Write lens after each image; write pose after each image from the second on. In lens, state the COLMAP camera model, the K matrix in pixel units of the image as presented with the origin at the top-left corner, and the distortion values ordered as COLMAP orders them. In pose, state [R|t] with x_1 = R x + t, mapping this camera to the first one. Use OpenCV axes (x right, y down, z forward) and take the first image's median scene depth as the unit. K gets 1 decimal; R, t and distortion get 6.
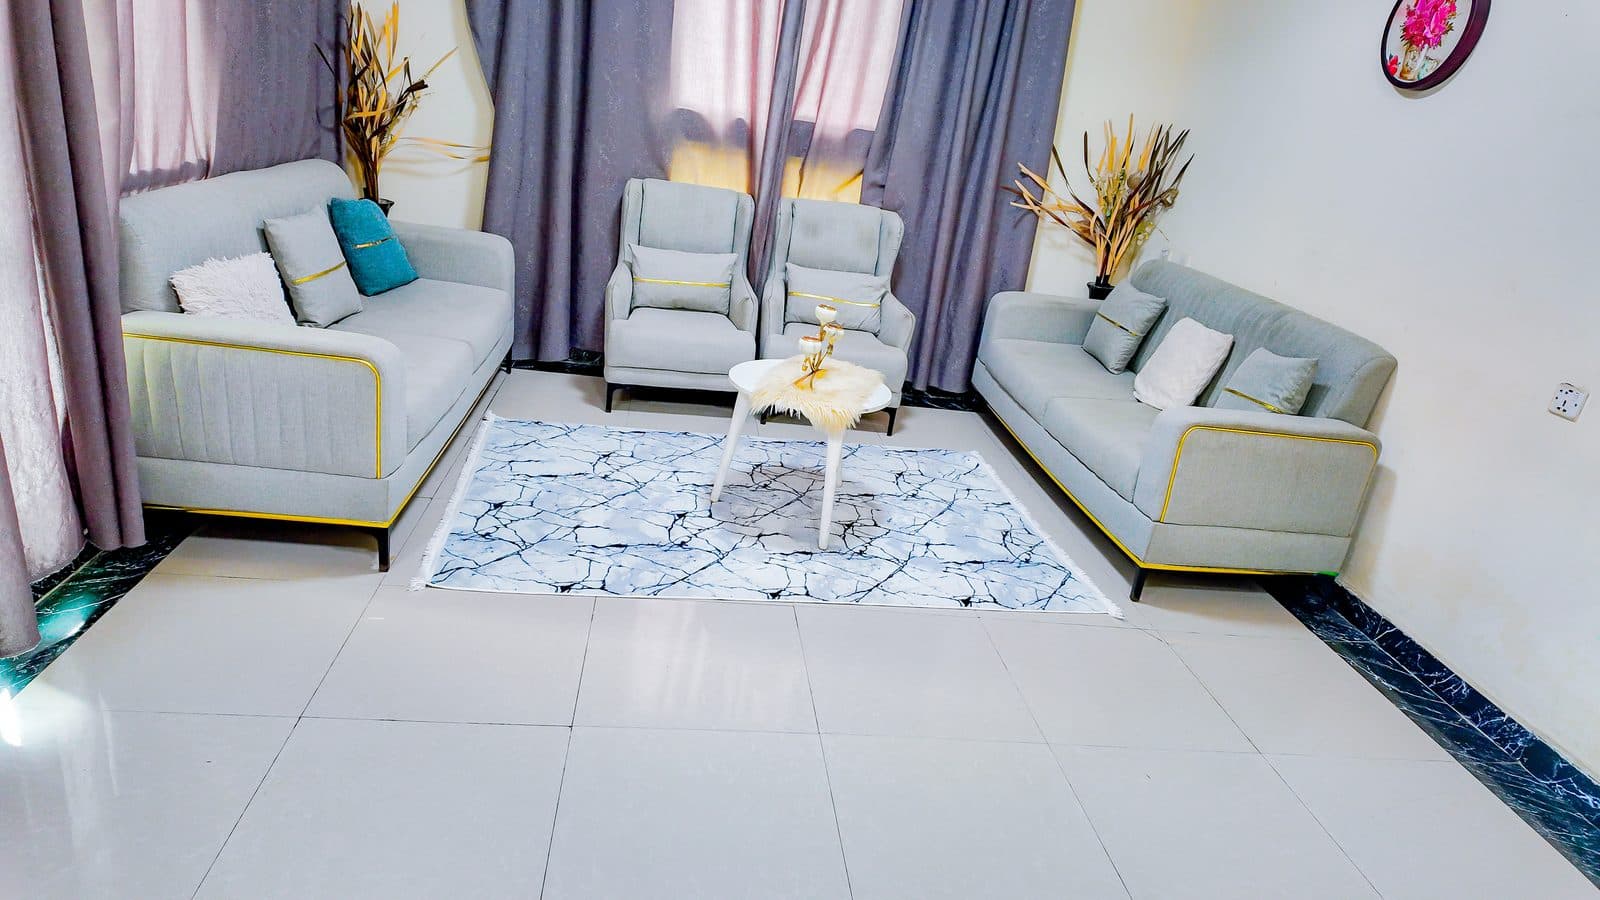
lens RADIAL K [[922.2, 0, 803.6], [0, 922.2, 454.8], [0, 0, 1]] dist [0.007271, 0.000290]
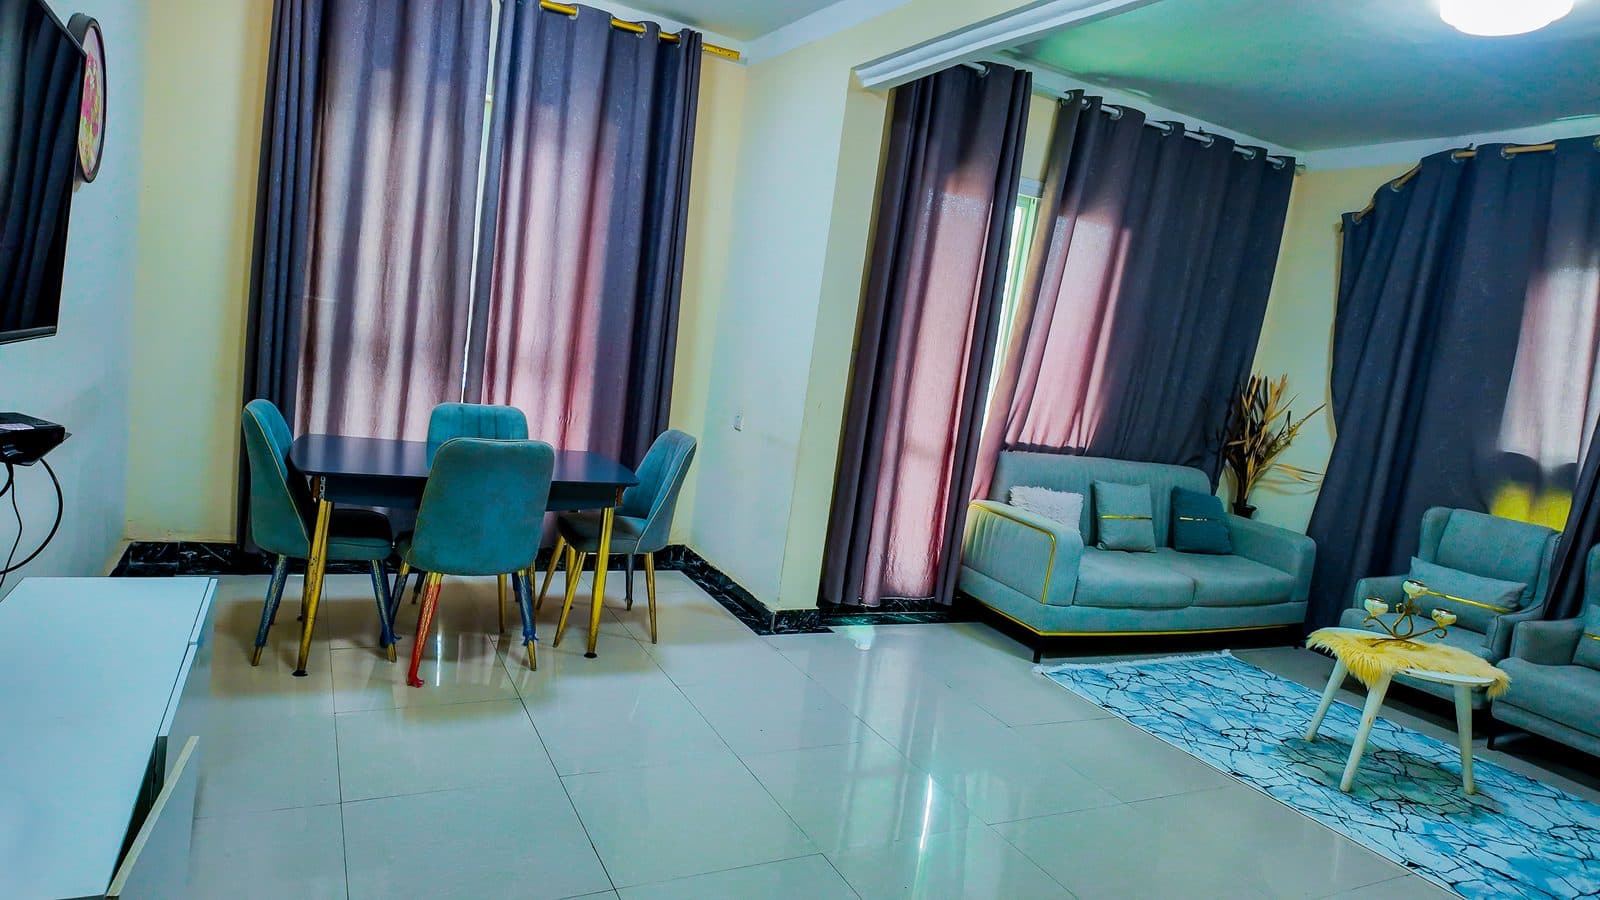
lens RADIAL K [[922.2, 0, 799.6], [0, 922.2, 454.3], [0, 0, 1]] dist [0.007271, 0.000290]
pose [[0.359664, 0.028775, -0.932638, 0.733438], [-0.414177, 0.900583, -0.131938, 0.142150], [0.836121, 0.433731, 0.335825, -0.065570]]
